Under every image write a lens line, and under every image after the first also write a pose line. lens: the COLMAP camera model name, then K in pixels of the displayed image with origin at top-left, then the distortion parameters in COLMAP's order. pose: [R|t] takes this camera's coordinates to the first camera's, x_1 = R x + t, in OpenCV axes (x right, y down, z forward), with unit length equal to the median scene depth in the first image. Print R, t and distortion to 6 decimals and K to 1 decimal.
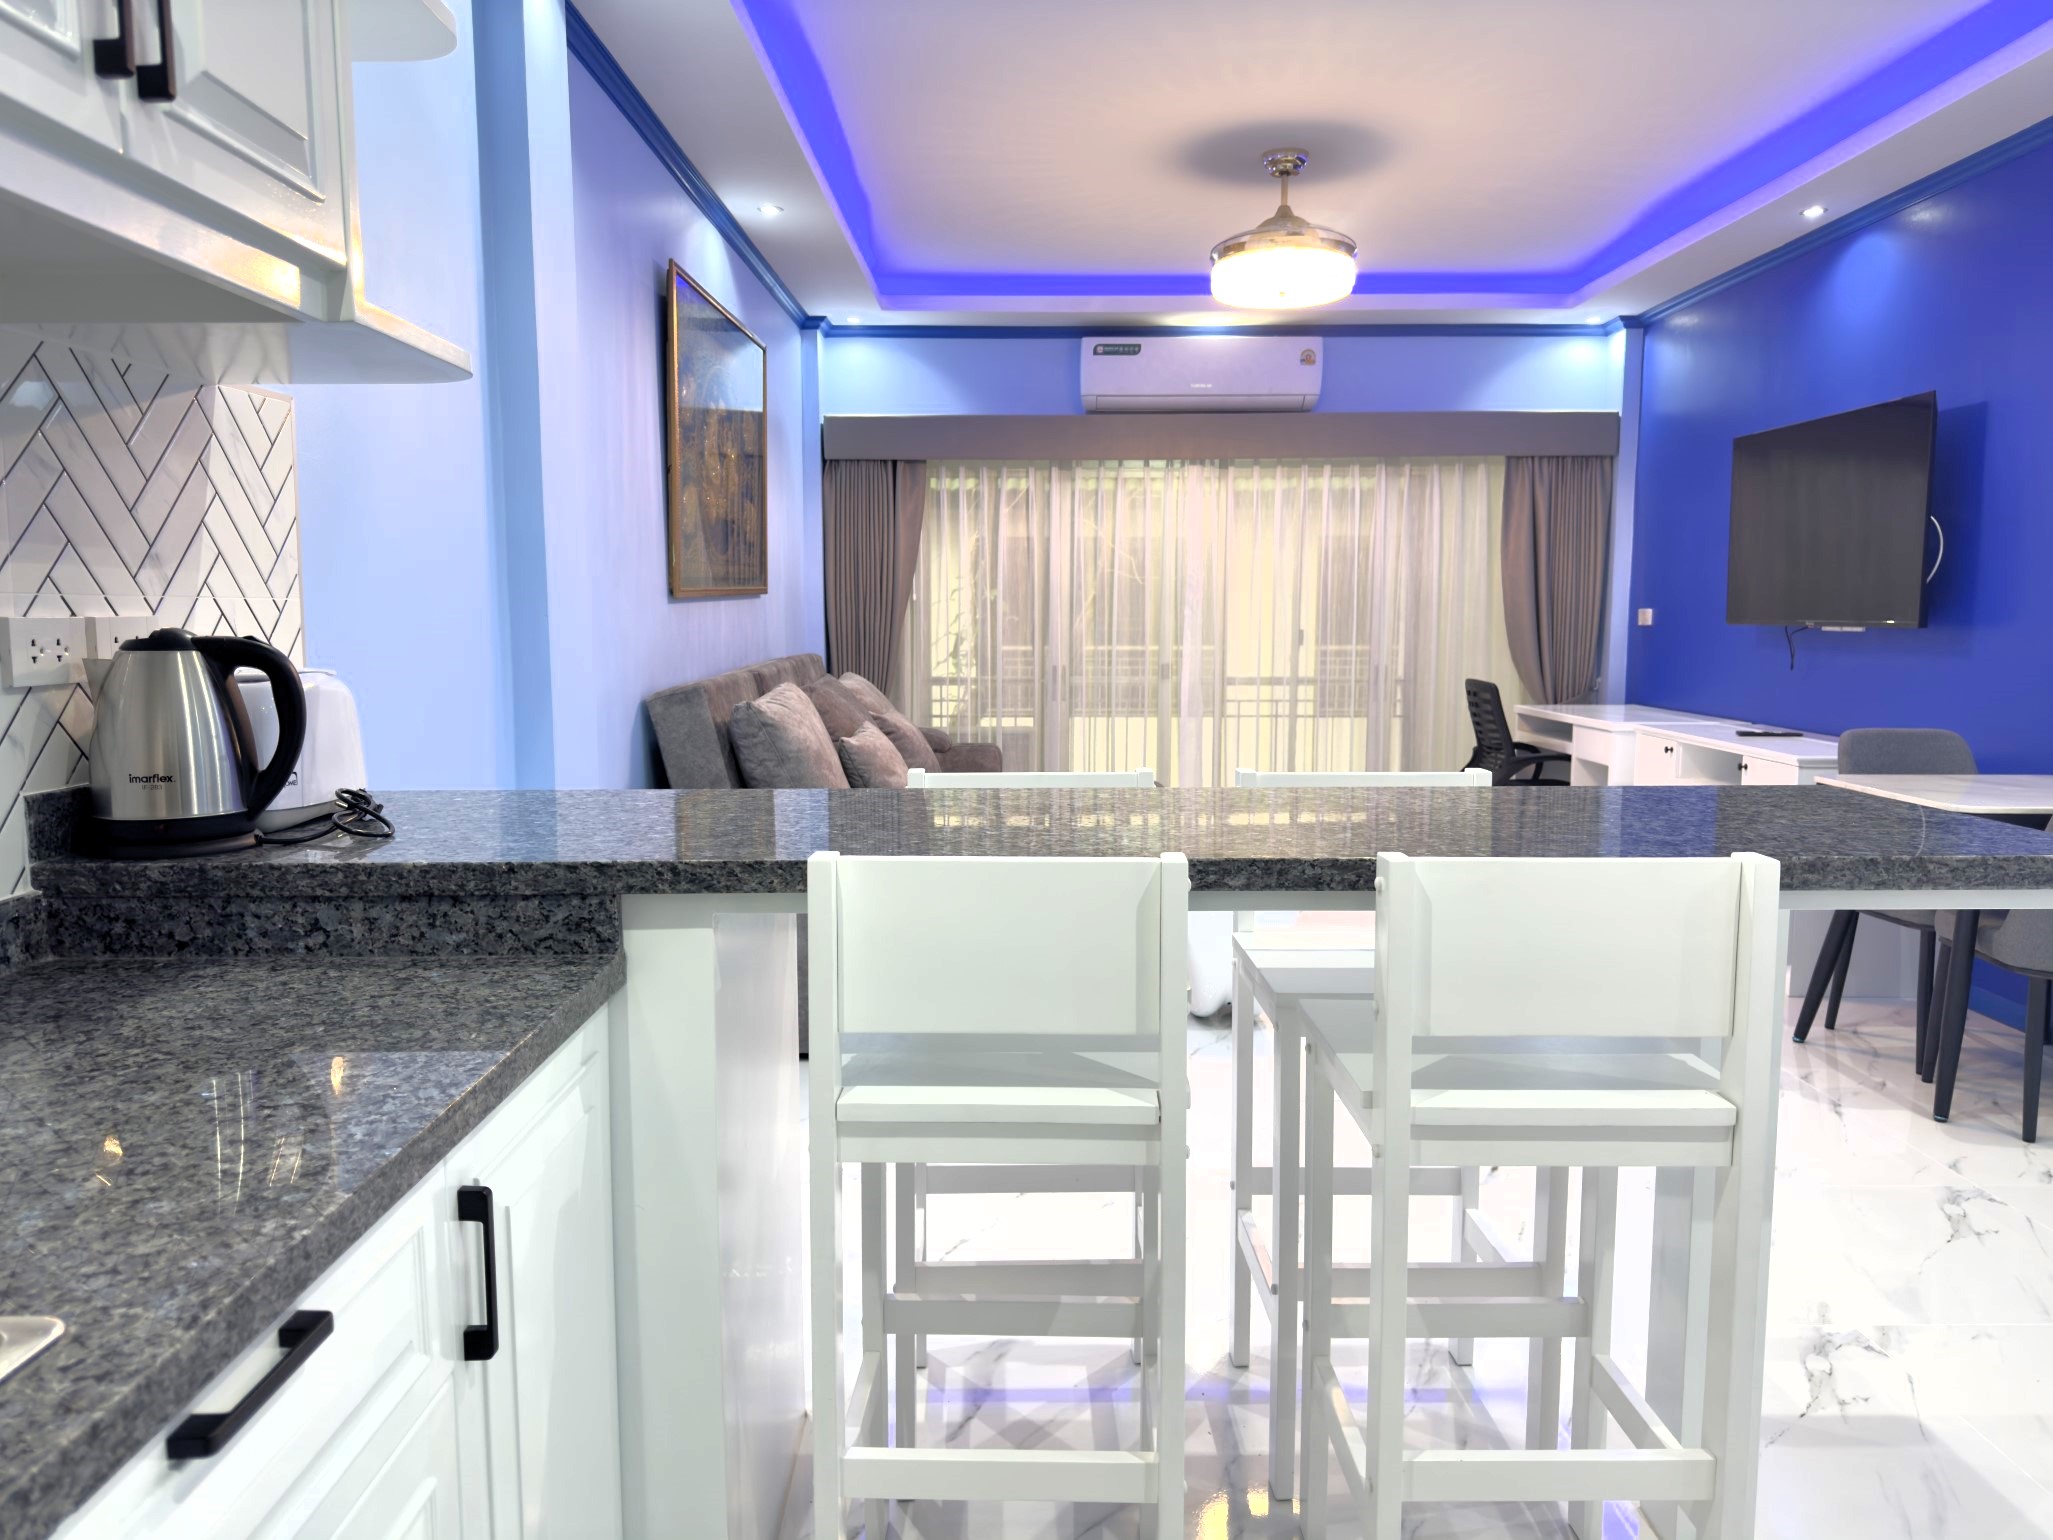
lens RADIAL K [[1491.8, 0, 1029.0], [0, 1491.8, 770.5], [0, 0, 1]] dist [0.082467, -0.033829]
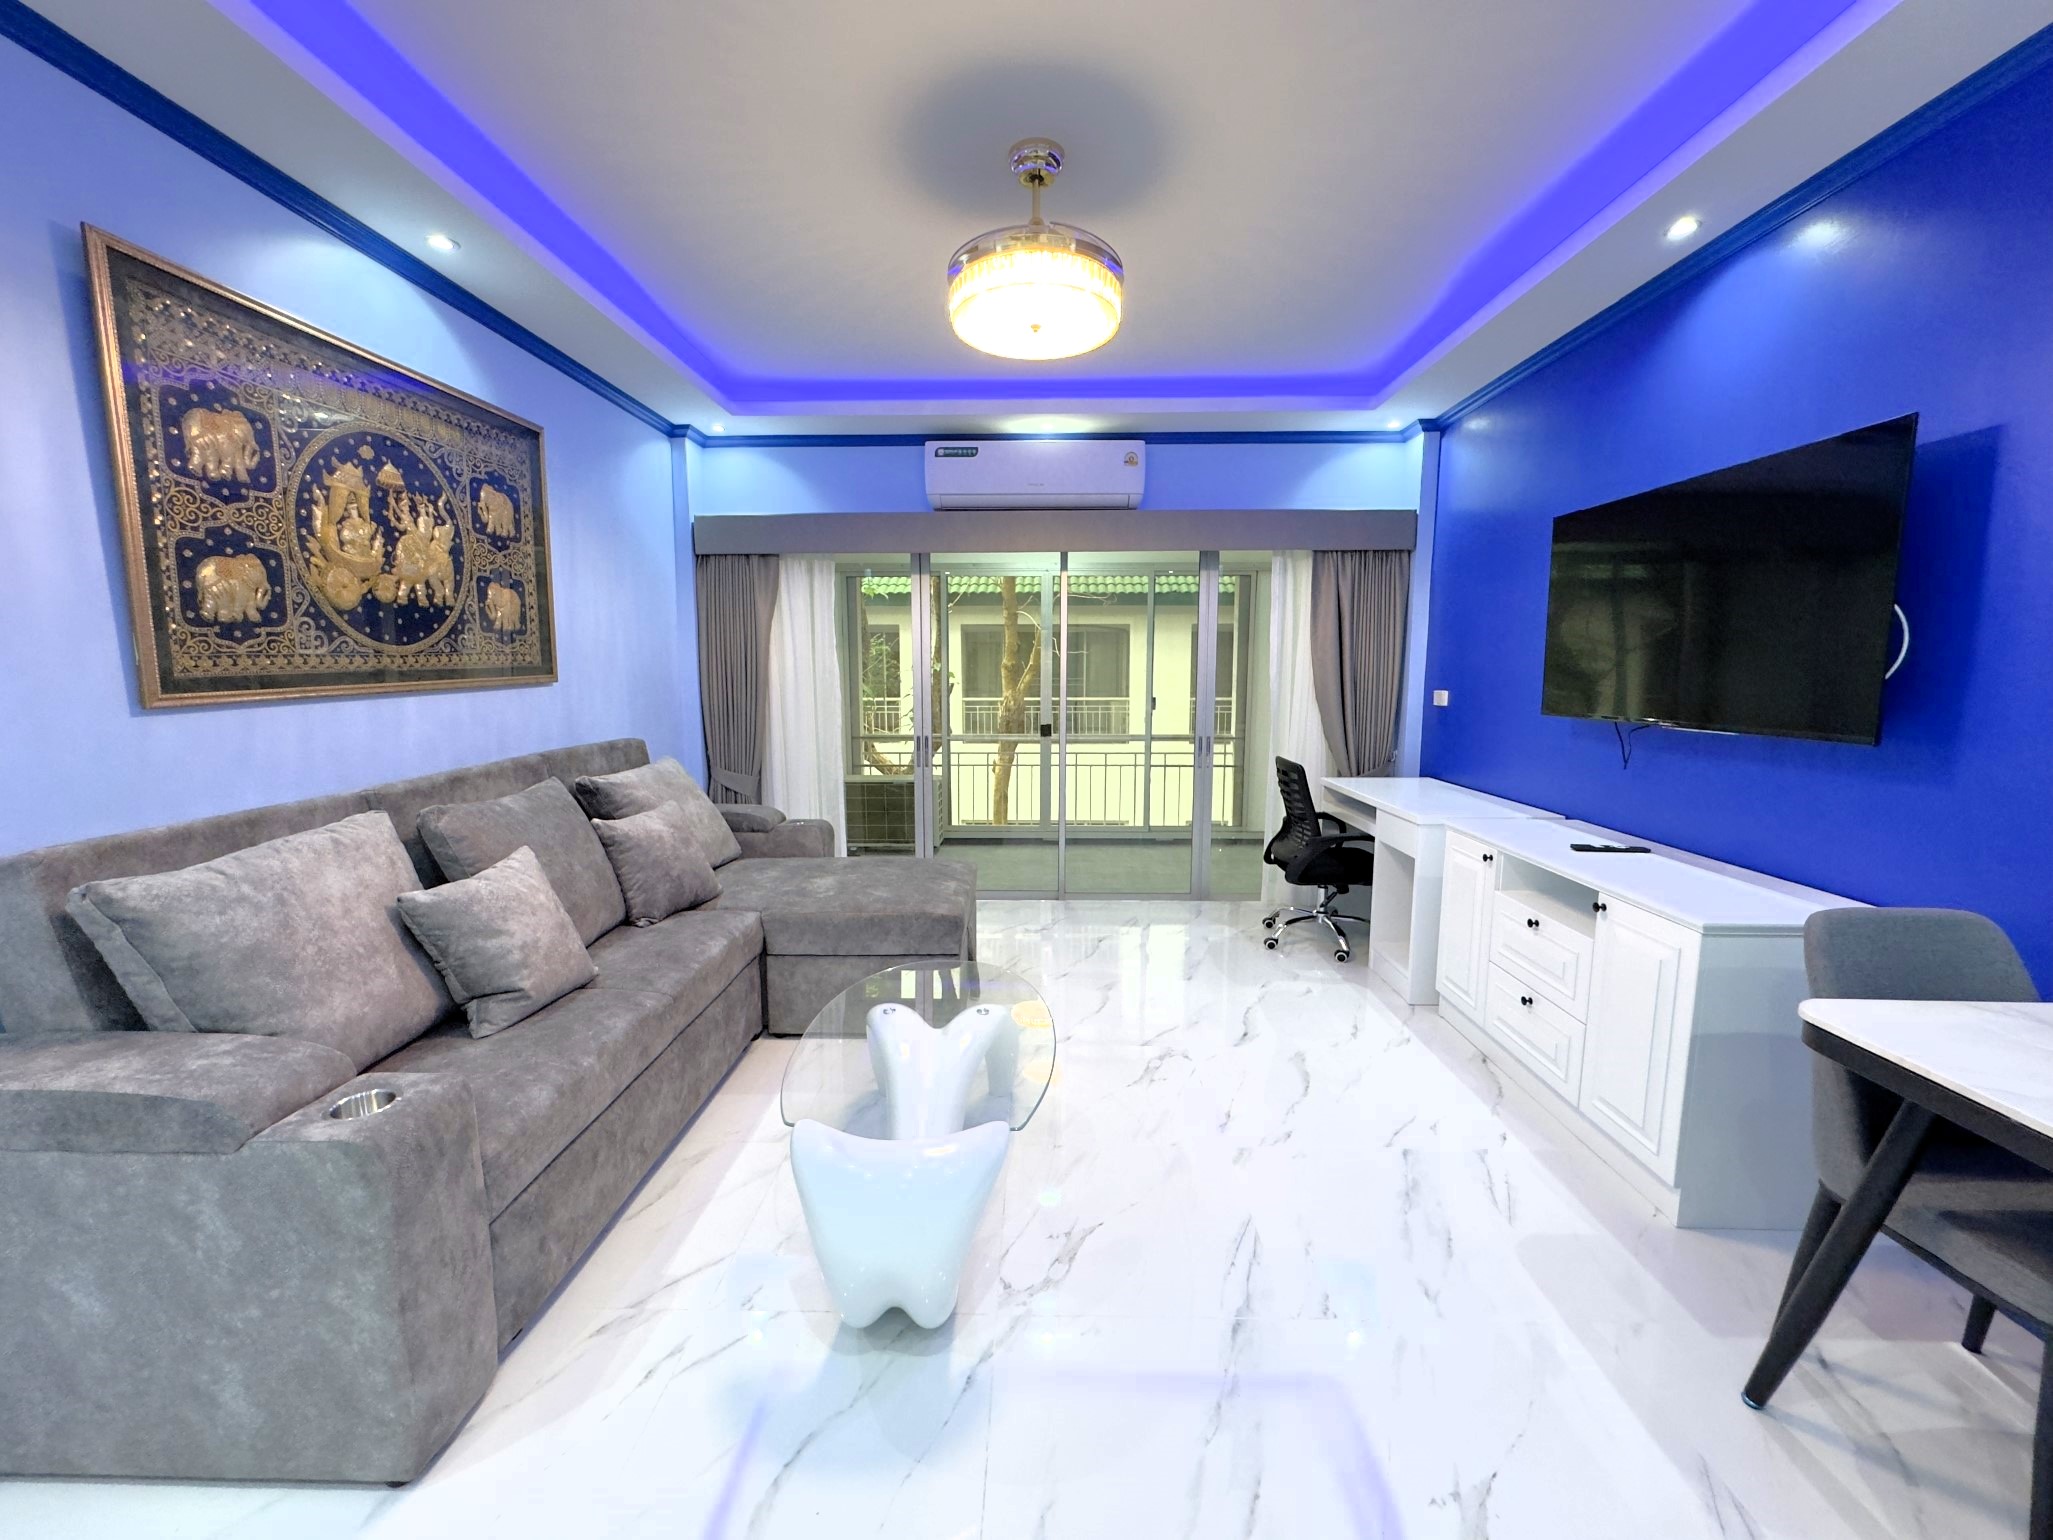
lens RADIAL K [[828.7, 0, 1028.7], [0, 828.7, 762.5], [0, 0, 1]] dist [0.016152, 0.000473]
pose [[0.999624, 0.001767, -0.027367, 0.129482], [-0.001533, 0.999962, 0.008589, -0.060826], [0.027381, -0.008544, 0.999589, 0.398439]]
